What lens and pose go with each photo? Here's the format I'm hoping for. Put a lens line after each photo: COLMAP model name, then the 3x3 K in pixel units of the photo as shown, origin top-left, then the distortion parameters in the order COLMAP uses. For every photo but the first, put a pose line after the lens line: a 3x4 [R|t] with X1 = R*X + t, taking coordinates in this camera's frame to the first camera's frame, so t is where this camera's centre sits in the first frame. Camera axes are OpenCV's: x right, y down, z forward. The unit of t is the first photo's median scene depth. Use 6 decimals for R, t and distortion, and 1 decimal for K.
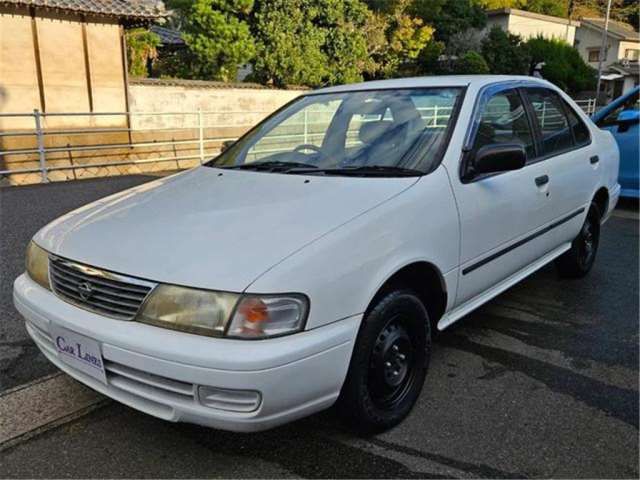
lens RADIAL K [[567.8, 0, 329.5], [0, 567.8, 240.9], [0, 0, 1]] dist [0.022634, 0.000040]
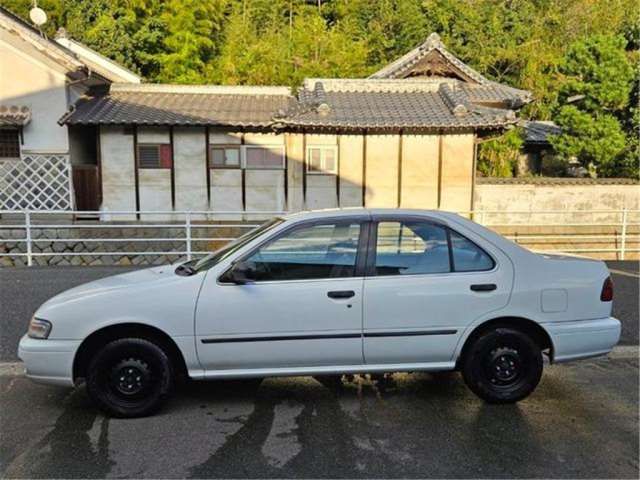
lens RADIAL K [[567.8, 0, 329.5], [0, 567.8, 240.9], [0, 0, 1]] dist [0.022634, 0.000040]
pose [[0.727651, 0.061867, -0.683152, 0.179398], [-0.164458, 0.982612, -0.086185, -0.015691], [0.665942, 0.175063, 0.725172, 0.008844]]
